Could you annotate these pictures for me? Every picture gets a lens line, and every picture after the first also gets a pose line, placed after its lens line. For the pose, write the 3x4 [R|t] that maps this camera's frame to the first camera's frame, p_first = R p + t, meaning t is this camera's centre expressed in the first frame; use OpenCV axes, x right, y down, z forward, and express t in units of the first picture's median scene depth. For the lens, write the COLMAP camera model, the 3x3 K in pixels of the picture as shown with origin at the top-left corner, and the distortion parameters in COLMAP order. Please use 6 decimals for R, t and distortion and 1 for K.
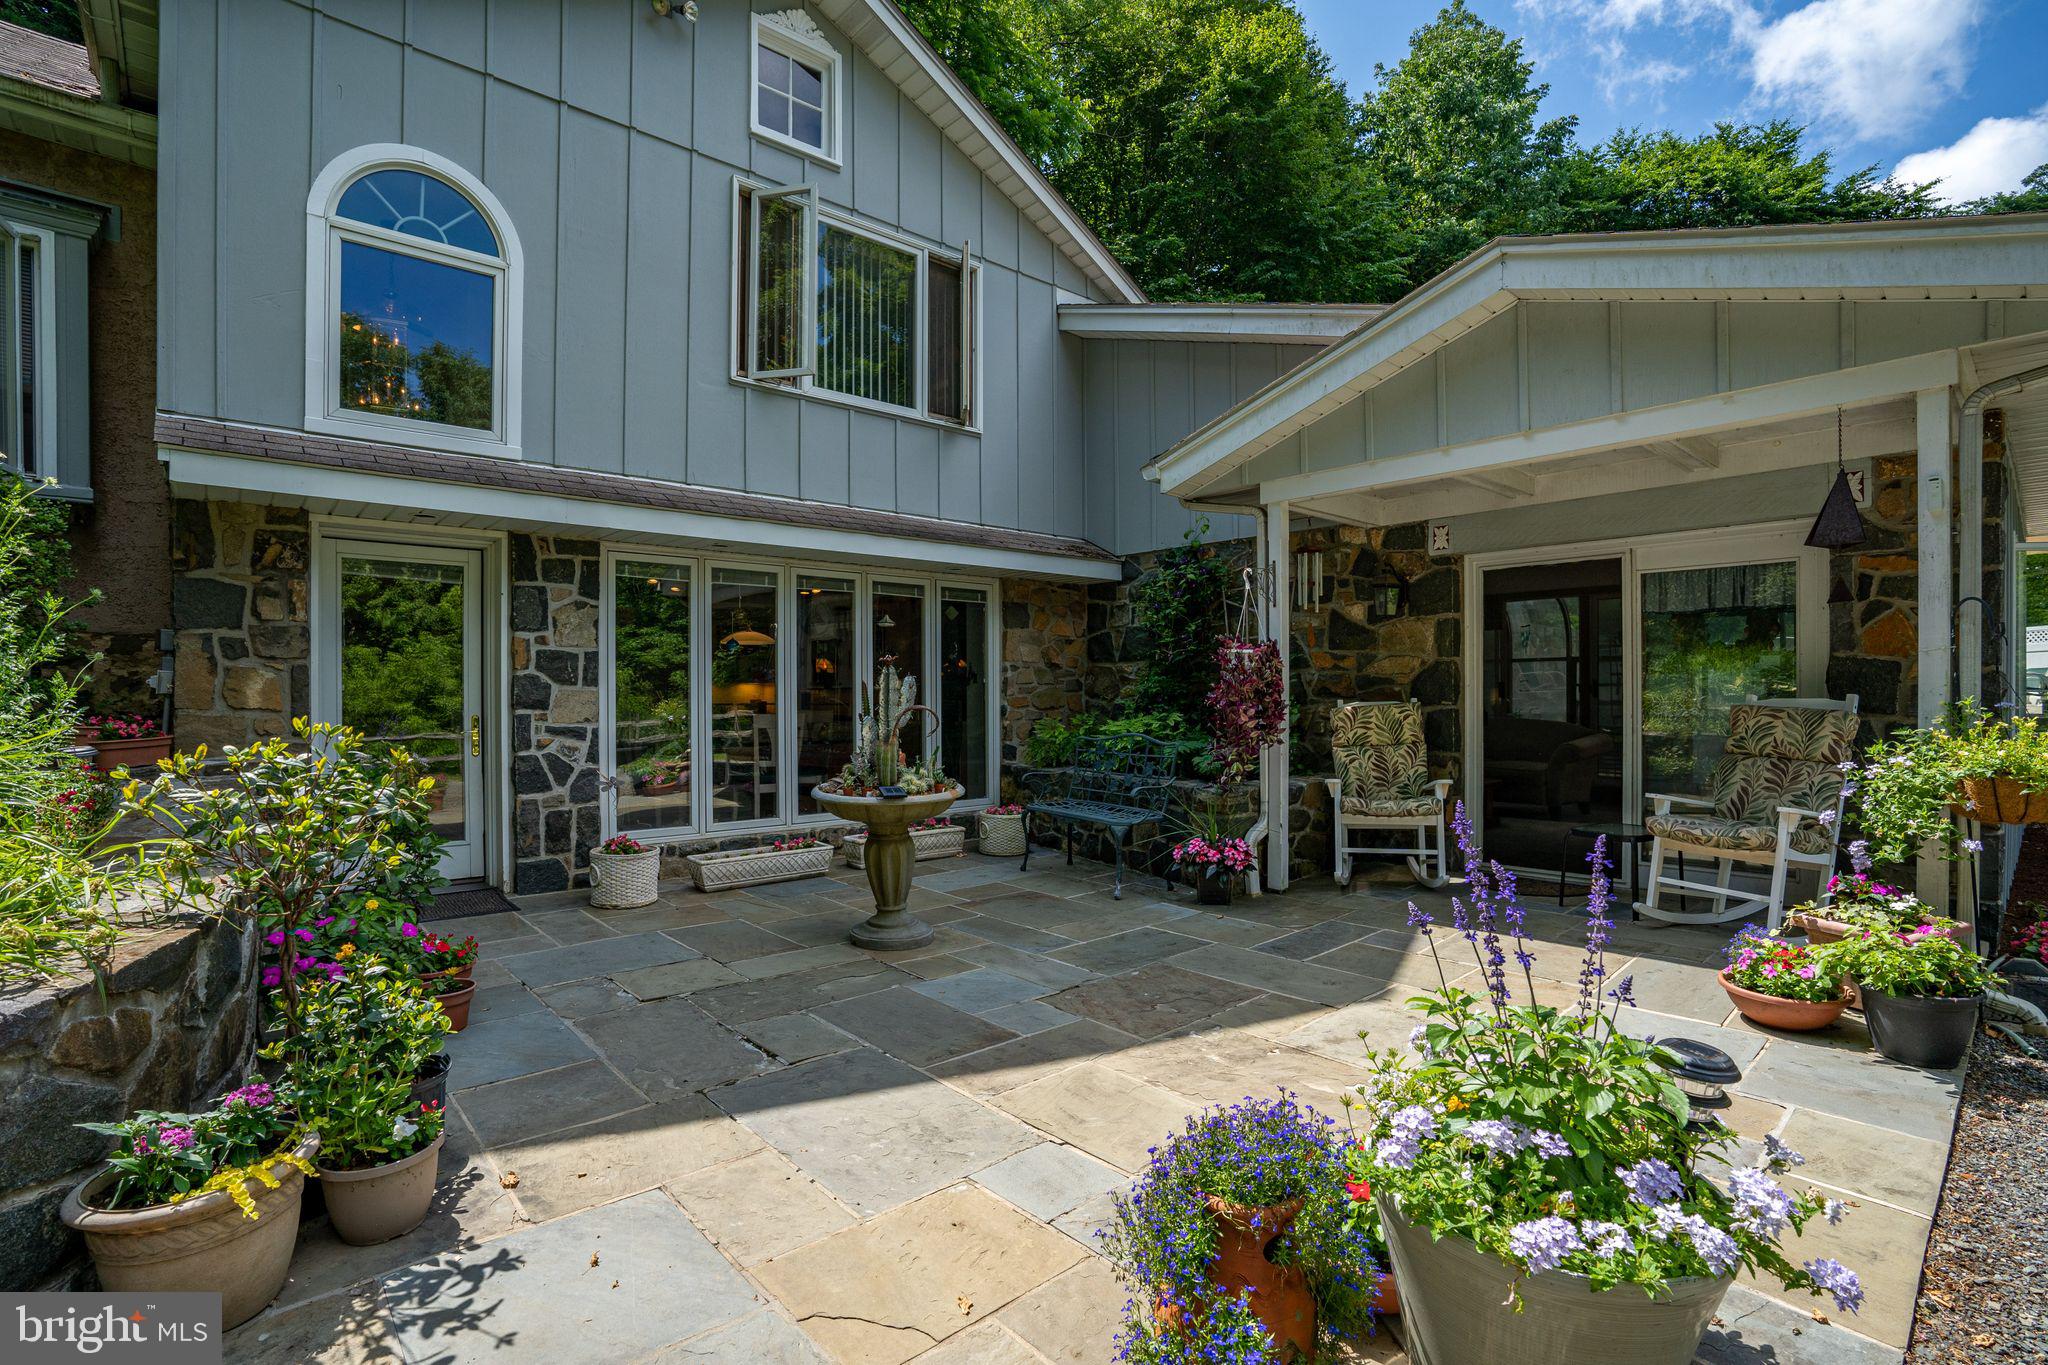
lens RADIAL K [[933.0, 0, 1010.5], [0, 933.0, 686.5], [0, 0, 1]] dist [-0.009060, 0.000374]
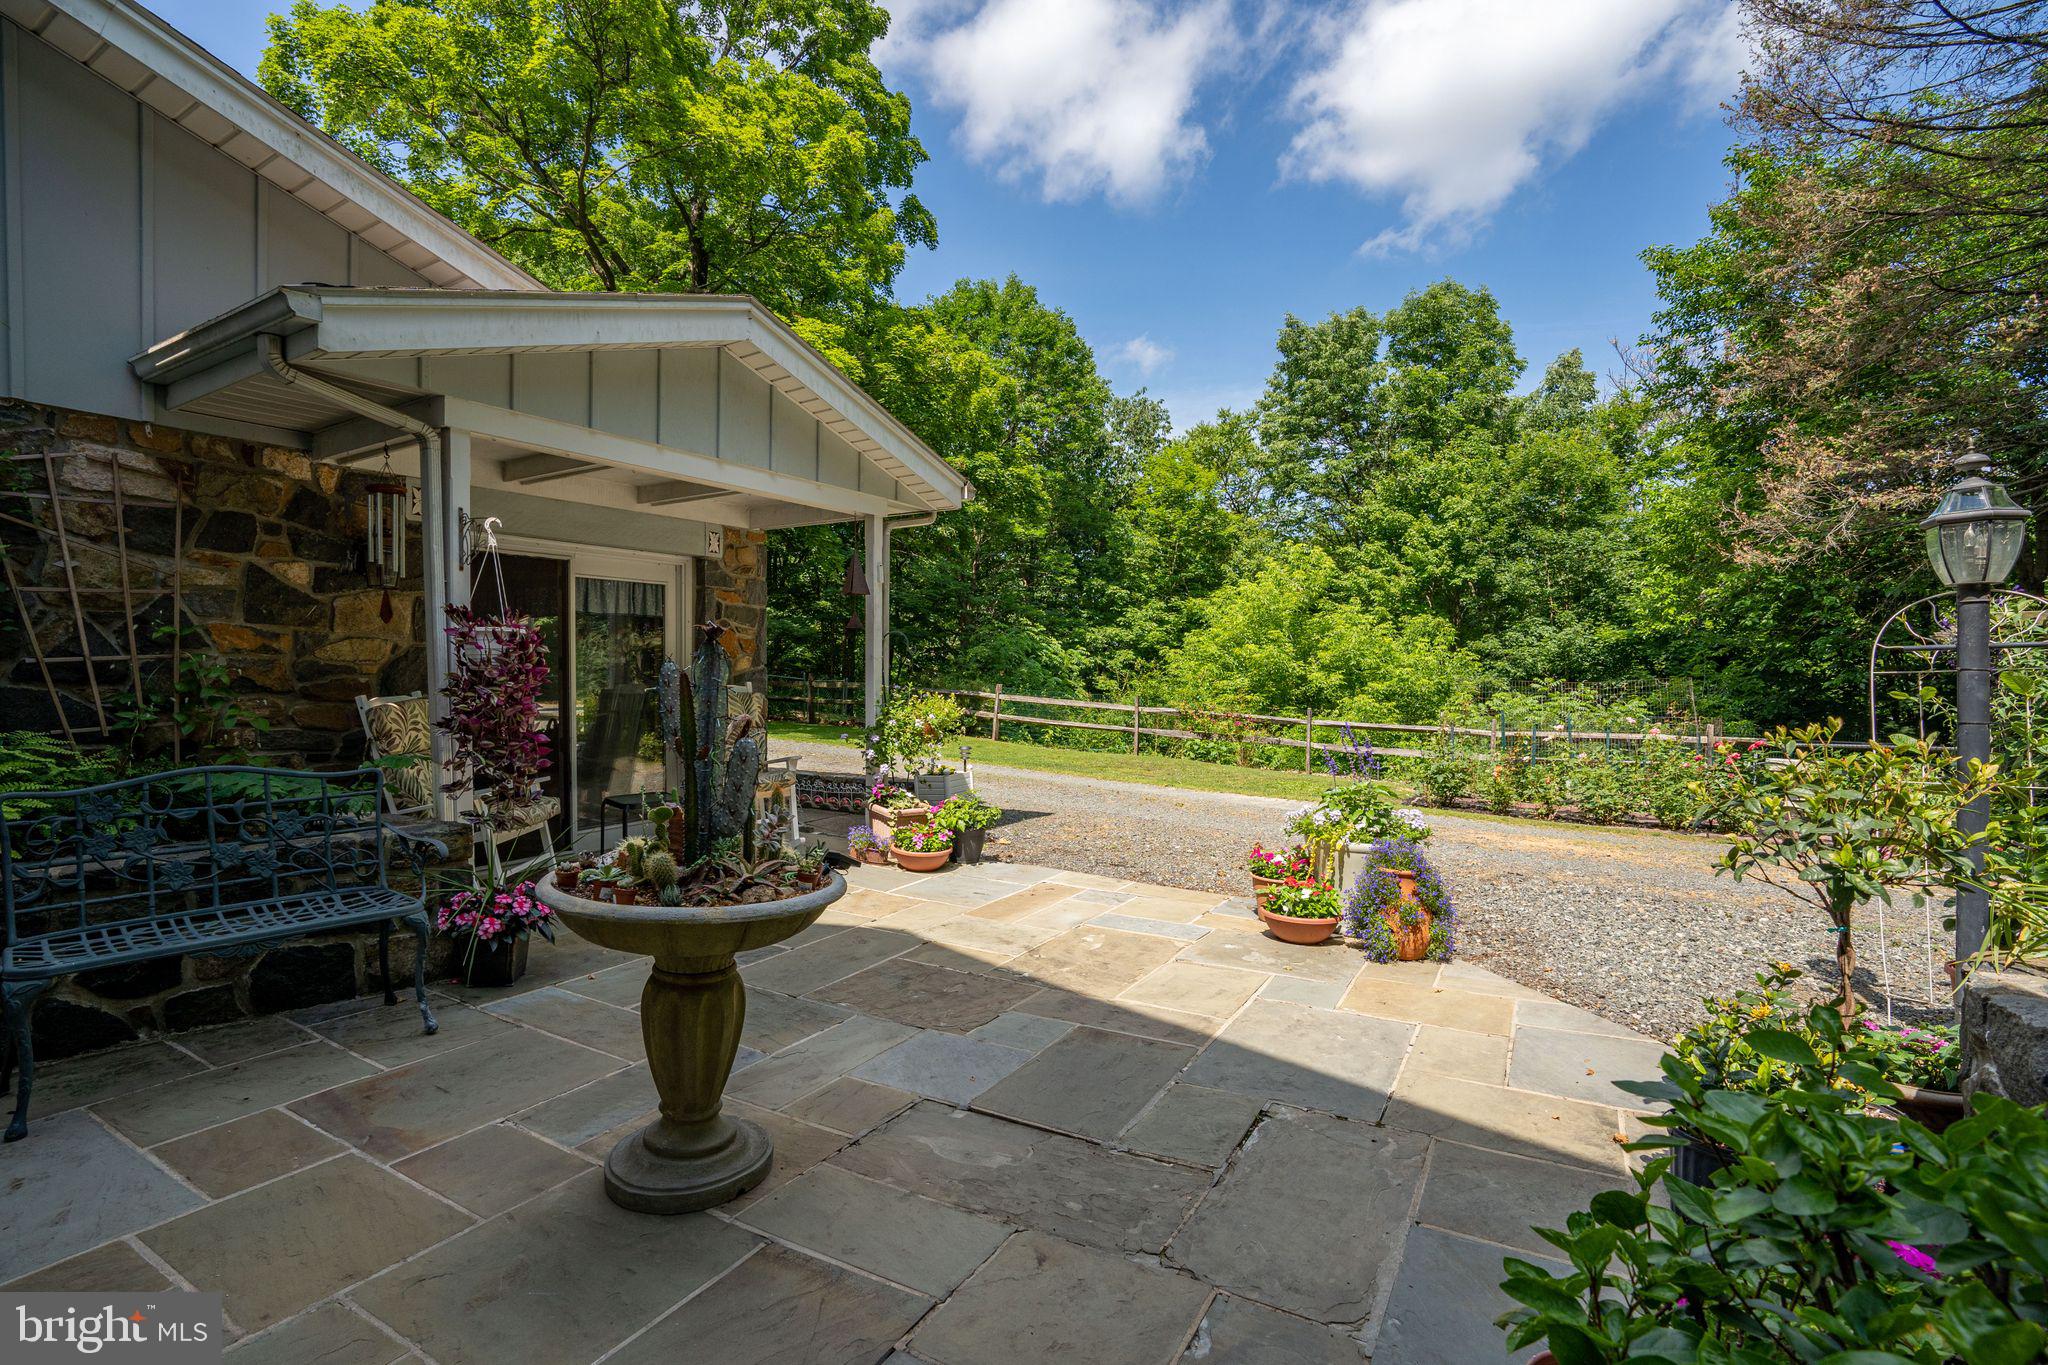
lens RADIAL K [[933.0, 0, 1011.6], [0, 933.0, 674.3], [0, 0, 1]] dist [-0.009060, 0.000374]
pose [[-0.289738, -0.002834, 0.957102, -0.823649], [-0.003393, 0.999992, 0.001934, -0.009839], [-0.957100, -0.002687, -0.289746, 1.199190]]
